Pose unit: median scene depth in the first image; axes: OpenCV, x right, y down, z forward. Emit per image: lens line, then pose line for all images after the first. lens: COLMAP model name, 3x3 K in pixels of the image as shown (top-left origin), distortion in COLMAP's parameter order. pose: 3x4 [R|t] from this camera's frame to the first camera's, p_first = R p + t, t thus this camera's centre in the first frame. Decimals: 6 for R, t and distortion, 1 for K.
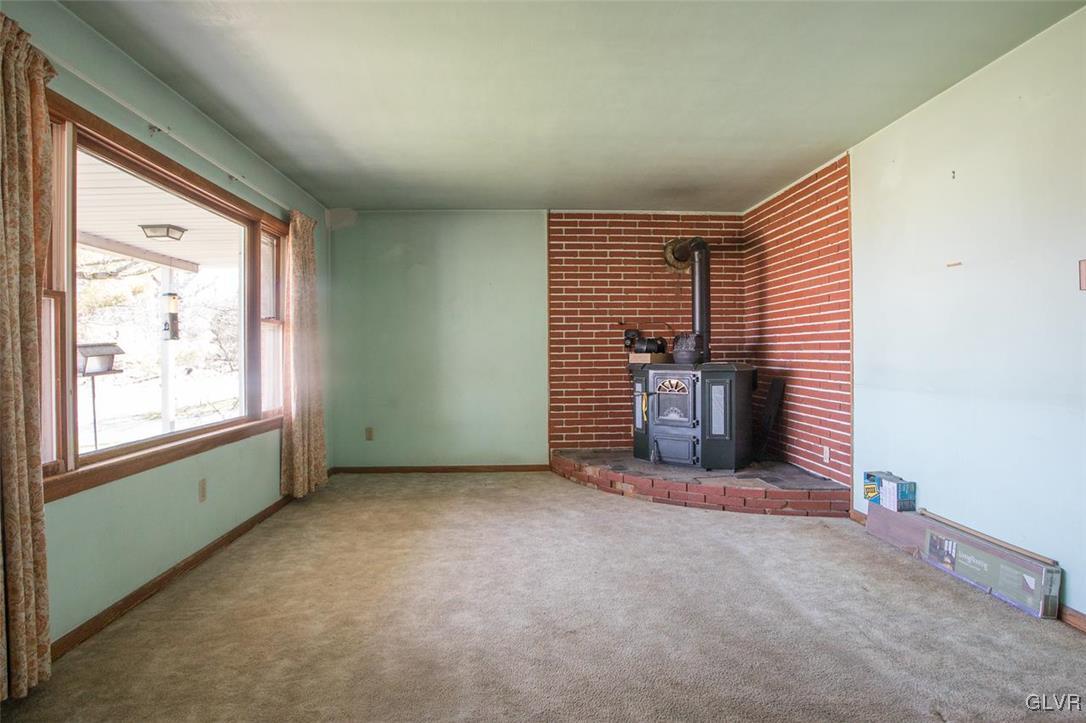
lens RADIAL K [[531.5, 0, 543.2], [0, 531.5, 358.5], [0, 0, 1]] dist [-0.002285, -0.000111]
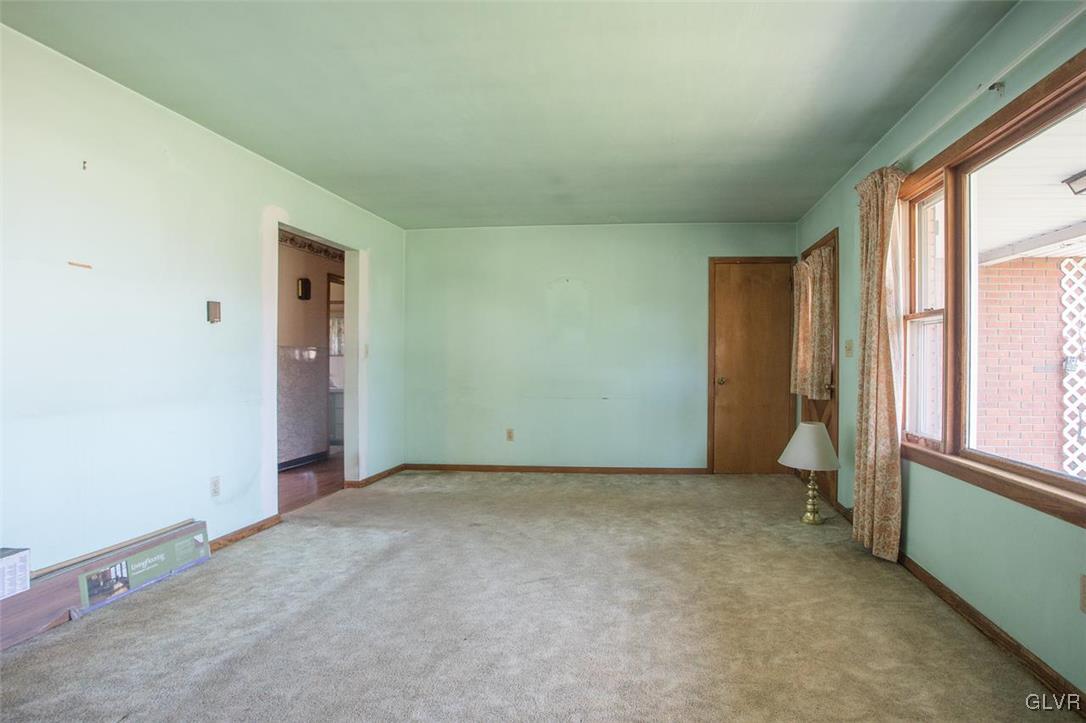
lens RADIAL K [[531.5, 0, 544.0], [0, 531.5, 361.5], [0, 0, 1]] dist [-0.002285, -0.000111]
pose [[-0.967089, -0.003179, 0.254420, -0.203756], [-0.001071, 0.999964, 0.008424, -0.025477], [-0.254437, 0.007874, -0.967057, 1.708510]]
